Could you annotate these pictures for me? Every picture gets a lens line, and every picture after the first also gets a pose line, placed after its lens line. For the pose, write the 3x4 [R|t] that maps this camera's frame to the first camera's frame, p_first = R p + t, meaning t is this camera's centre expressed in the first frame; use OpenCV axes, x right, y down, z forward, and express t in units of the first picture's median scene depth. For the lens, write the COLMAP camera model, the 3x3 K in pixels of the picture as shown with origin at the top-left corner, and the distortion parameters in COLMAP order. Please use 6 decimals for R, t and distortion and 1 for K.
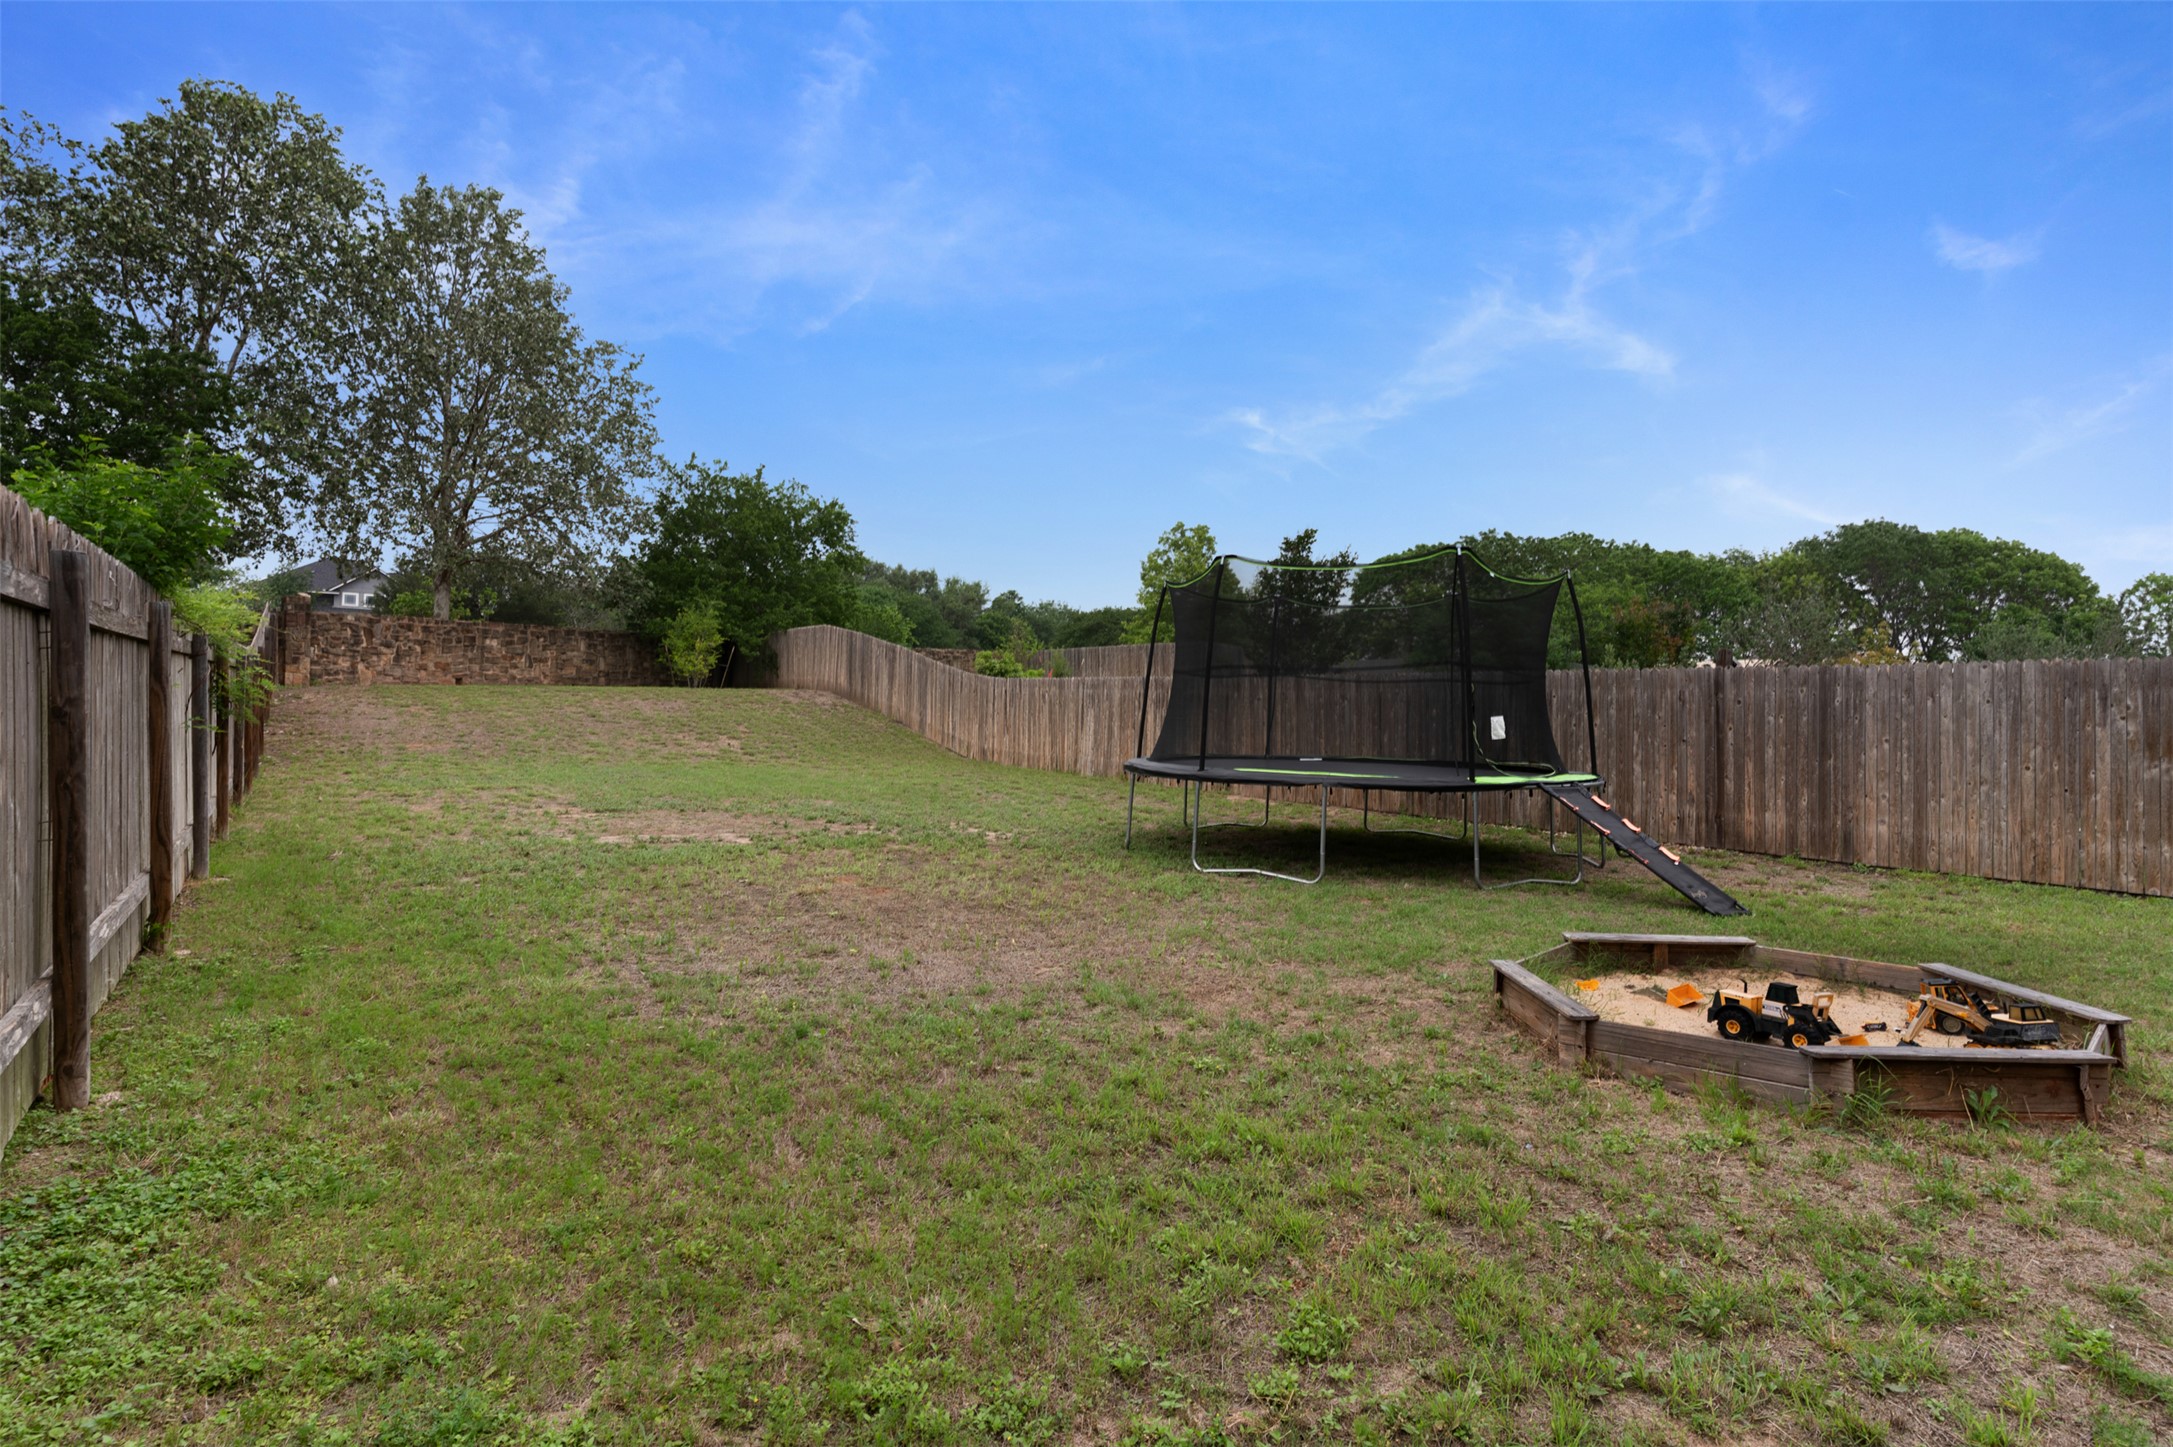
lens RADIAL K [[1057.4, 0, 1071.5], [0, 1057.4, 722.4], [0, 0, 1]] dist [0.000966, 0.000215]
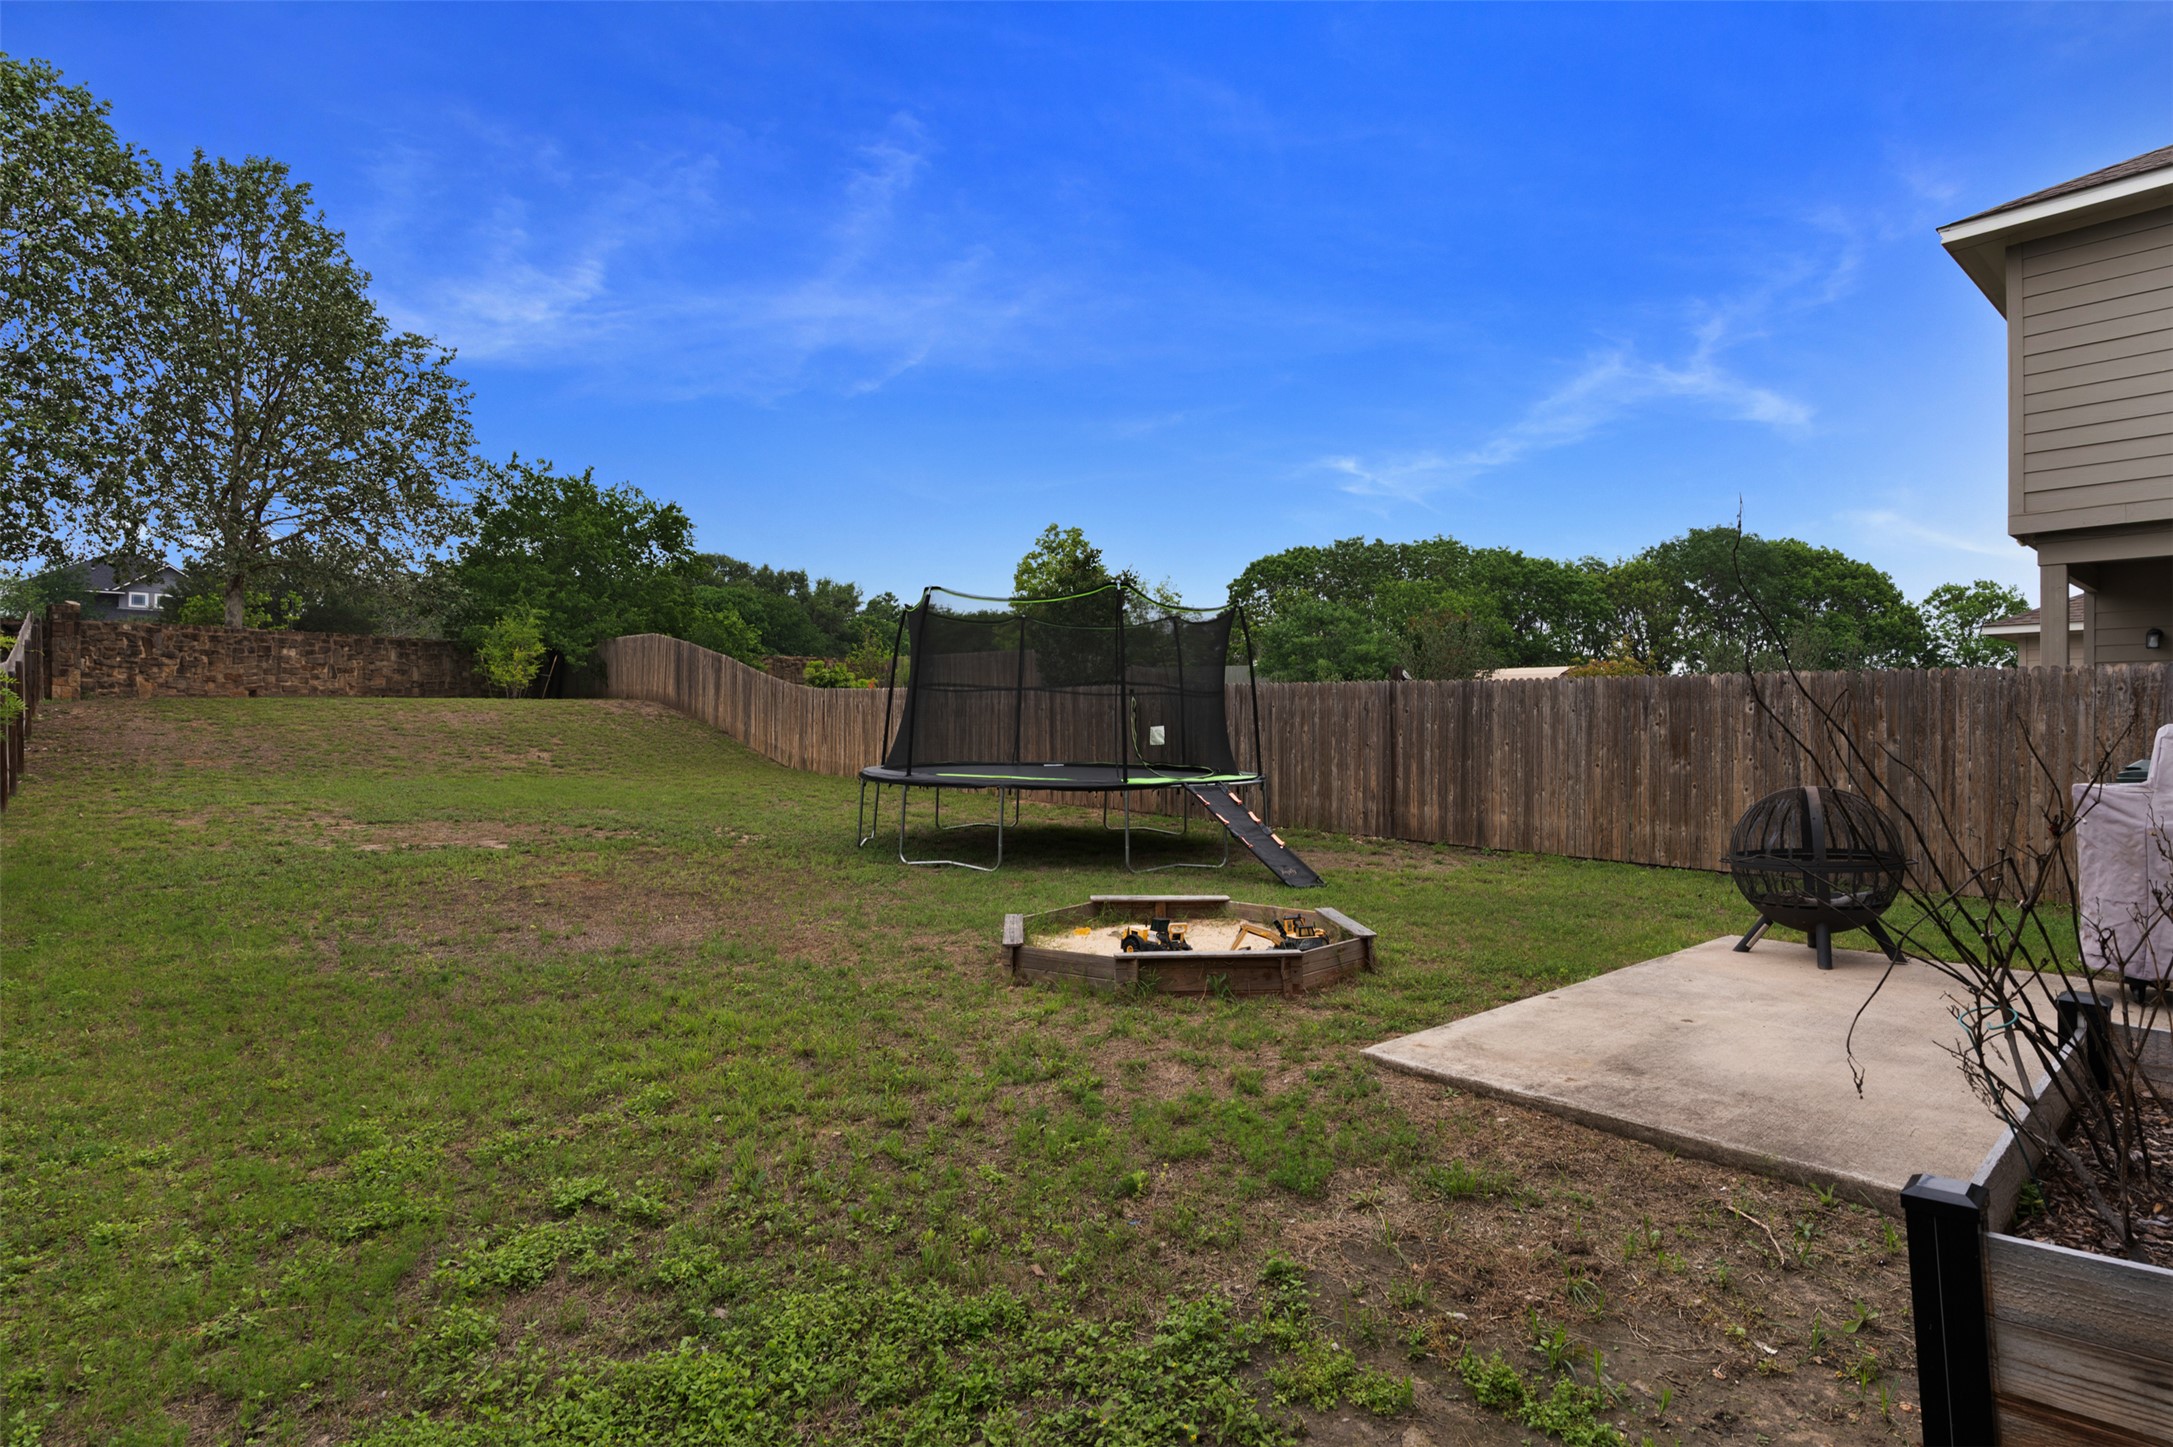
lens RADIAL K [[1123.6, 0, 1089.3], [0, 1123.6, 737.1], [0, 0, 1]] dist [0.003556, -0.002880]
pose [[0.995181, -0.008949, 0.097647, 0.068210], [0.008220, 0.999935, 0.007865, -0.001394], [-0.097711, -0.007025, 0.995190, -0.076705]]
